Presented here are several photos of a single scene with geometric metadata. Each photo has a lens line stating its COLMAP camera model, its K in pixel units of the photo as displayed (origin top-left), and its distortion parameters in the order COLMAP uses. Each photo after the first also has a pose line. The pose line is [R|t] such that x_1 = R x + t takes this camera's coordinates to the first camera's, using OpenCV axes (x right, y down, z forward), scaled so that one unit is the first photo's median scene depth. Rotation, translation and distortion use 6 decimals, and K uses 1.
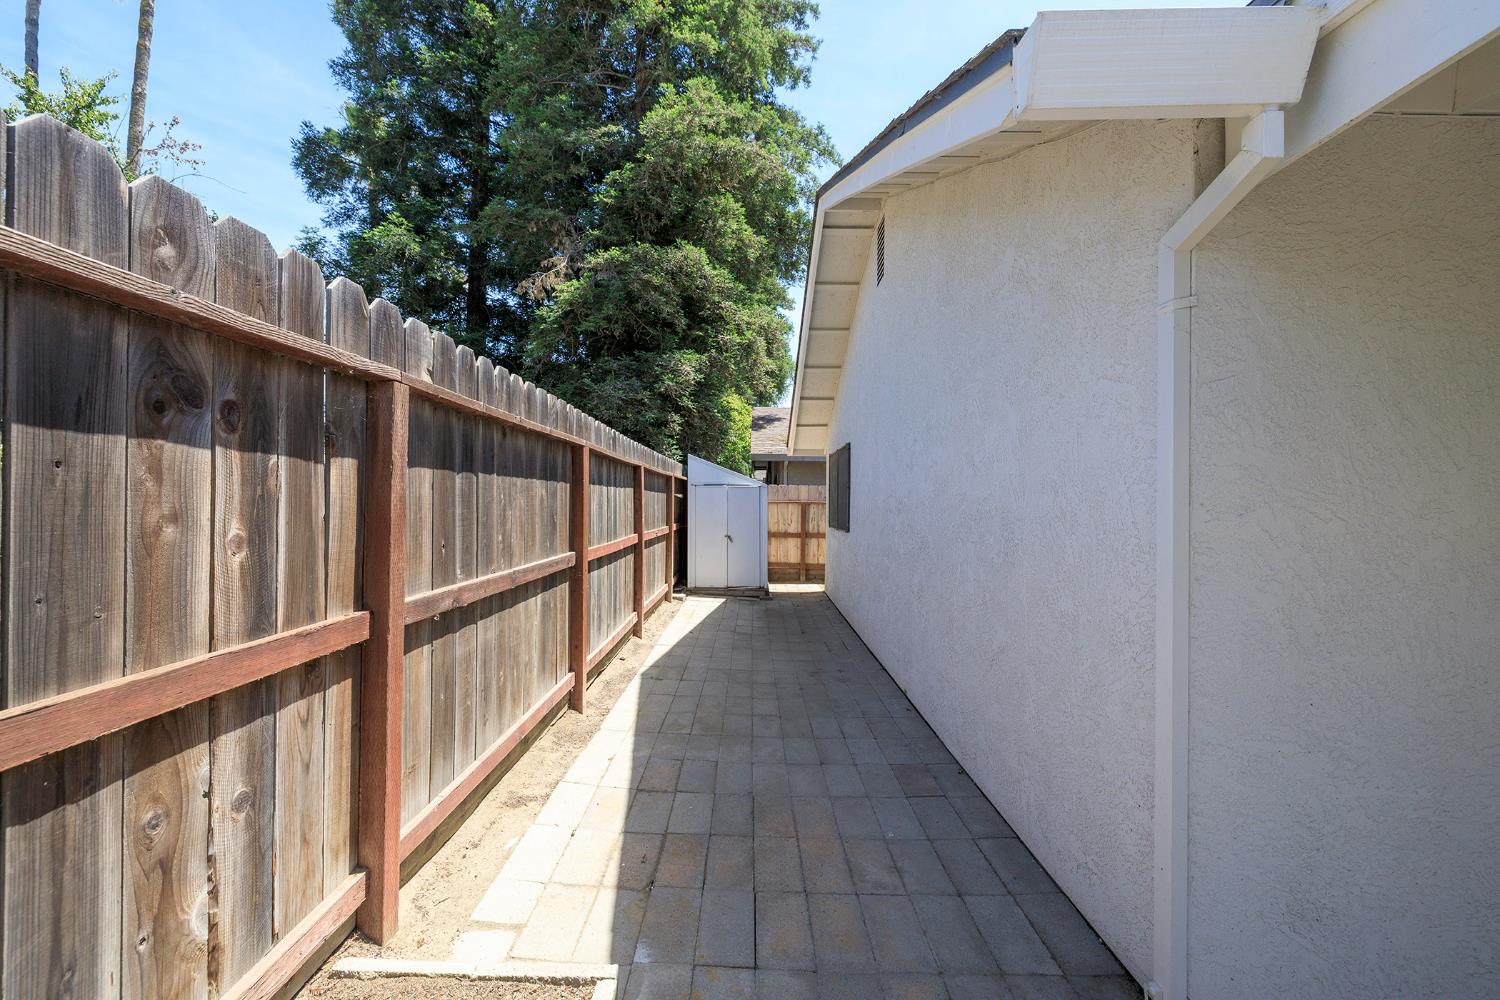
lens RADIAL K [[629.5, 0, 740.9], [0, 629.5, 497.5], [0, 0, 1]] dist [0.001316, 0.000233]
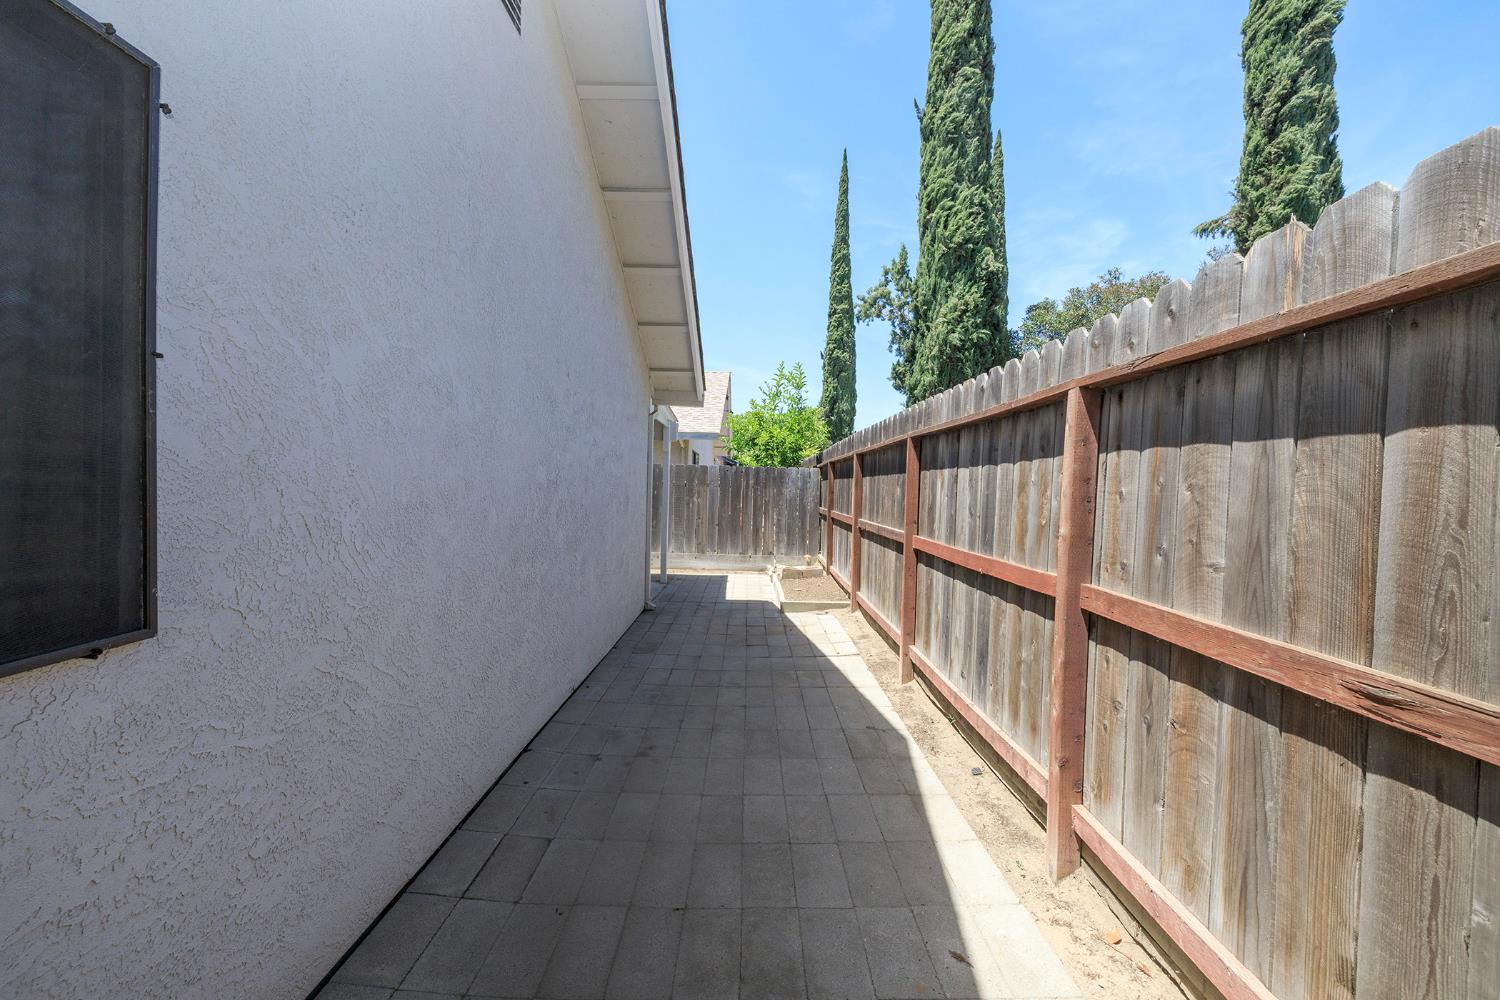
lens RADIAL K [[629.5, 0, 740.9], [0, 629.5, 497.5], [0, 0, 1]] dist [0.001316, 0.000233]
pose [[-0.999164, -0.040711, -0.003801, 0.038573], [-0.040757, 0.999084, 0.013076, 0.016897], [0.003266, 0.013220, -0.999907, 1.844078]]
